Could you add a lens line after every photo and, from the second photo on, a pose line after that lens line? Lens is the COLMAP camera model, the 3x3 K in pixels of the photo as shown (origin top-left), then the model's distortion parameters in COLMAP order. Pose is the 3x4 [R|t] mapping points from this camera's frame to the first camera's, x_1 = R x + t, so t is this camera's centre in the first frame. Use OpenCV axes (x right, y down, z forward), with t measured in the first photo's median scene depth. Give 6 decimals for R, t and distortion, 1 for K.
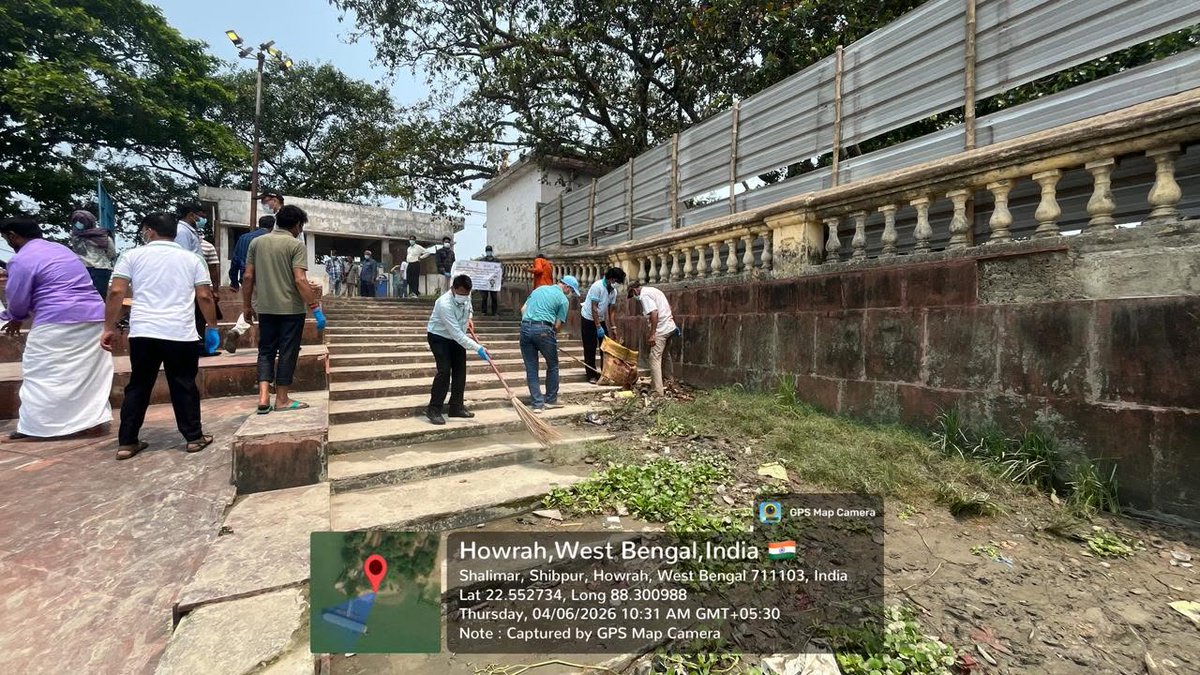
lens RADIAL K [[487.2, 0, 596.6], [0, 487.2, 337.1], [0, 0, 1]] dist [-0.001703, 0.000026]
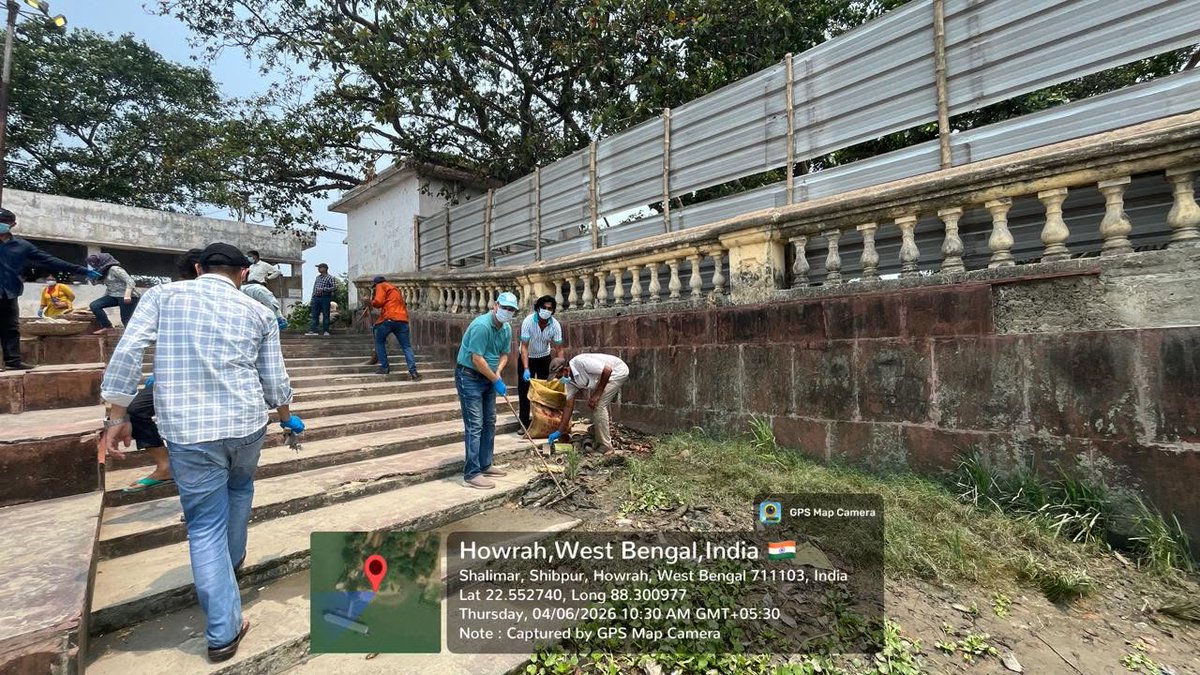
lens RADIAL K [[487.2, 0, 596.6], [0, 487.2, 337.1], [0, 0, 1]] dist [-0.001703, 0.000026]
pose [[0.964424, -0.020364, 0.263574, -0.110009], [0.033134, 0.998478, -0.044095, -0.033111], [-0.262275, 0.051260, 0.963631, 0.238564]]
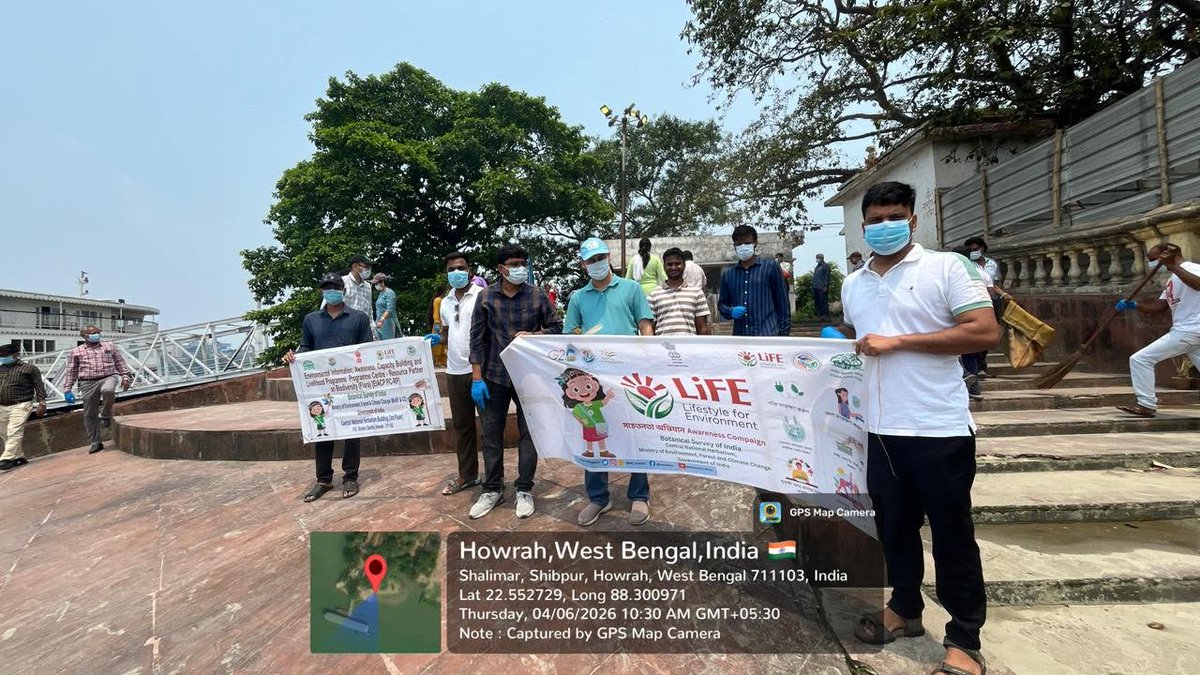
lens RADIAL K [[487.2, 0, 596.6], [0, 487.2, 337.1], [0, 0, 1]] dist [-0.001703, 0.000026]
pose [[0.817288, -0.051935, -0.573884, -0.315352], [0.025587, 0.998219, -0.053898, -0.016137], [0.575661, 0.029366, 0.817161, 0.107373]]
